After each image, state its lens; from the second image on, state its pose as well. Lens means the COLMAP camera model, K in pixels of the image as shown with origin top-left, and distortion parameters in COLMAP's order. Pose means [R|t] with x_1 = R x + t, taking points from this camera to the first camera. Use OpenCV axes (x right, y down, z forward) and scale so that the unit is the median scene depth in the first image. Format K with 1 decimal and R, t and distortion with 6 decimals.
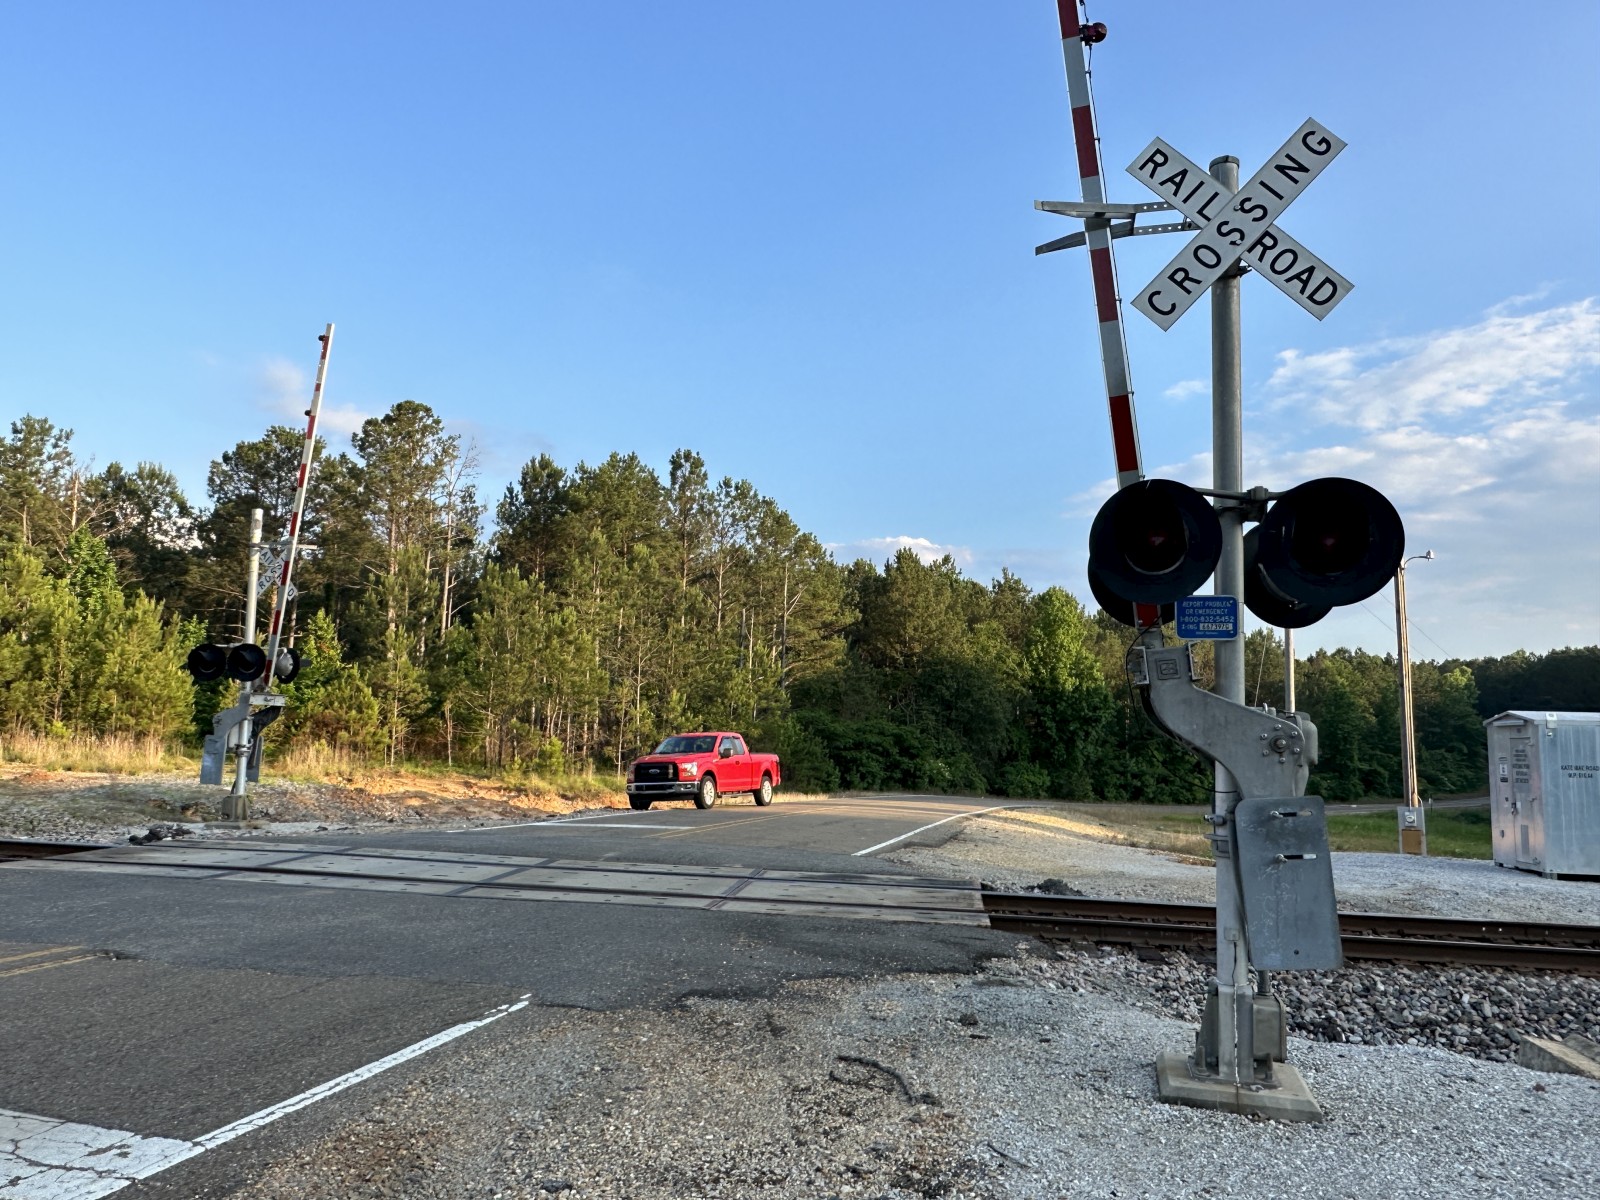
lens RADIAL K [[1133.5, 0, 783.9], [0, 1133.5, 609.1], [0, 0, 1]] dist [-0.005191, 0.003191]
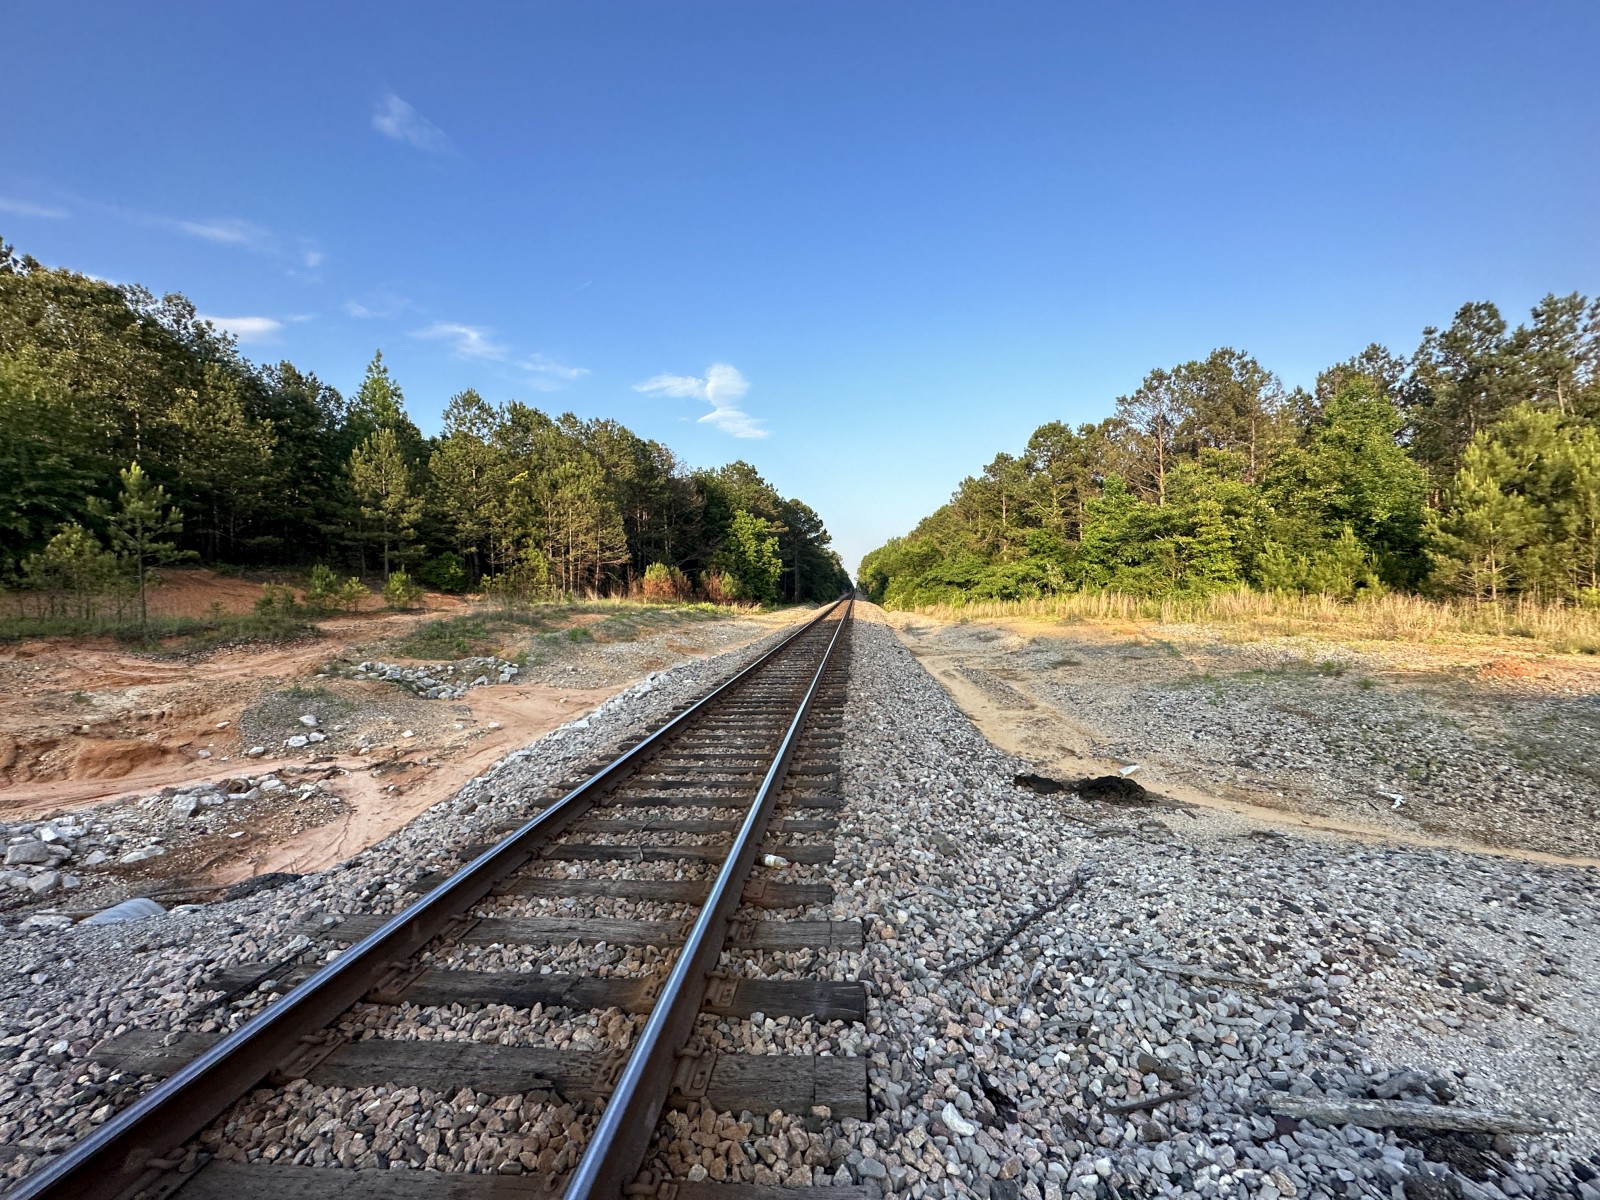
lens RADIAL K [[642.1, 0, 800.0], [0, 642.1, 600.0], [0, 0, 1]] dist [-0.001655, 0.000208]
pose [[0.059716, -0.022515, -0.997961, -0.247873], [0.133427, 0.990954, -0.014373, 0.045283], [0.989258, -0.132297, 0.062180, 0.476315]]
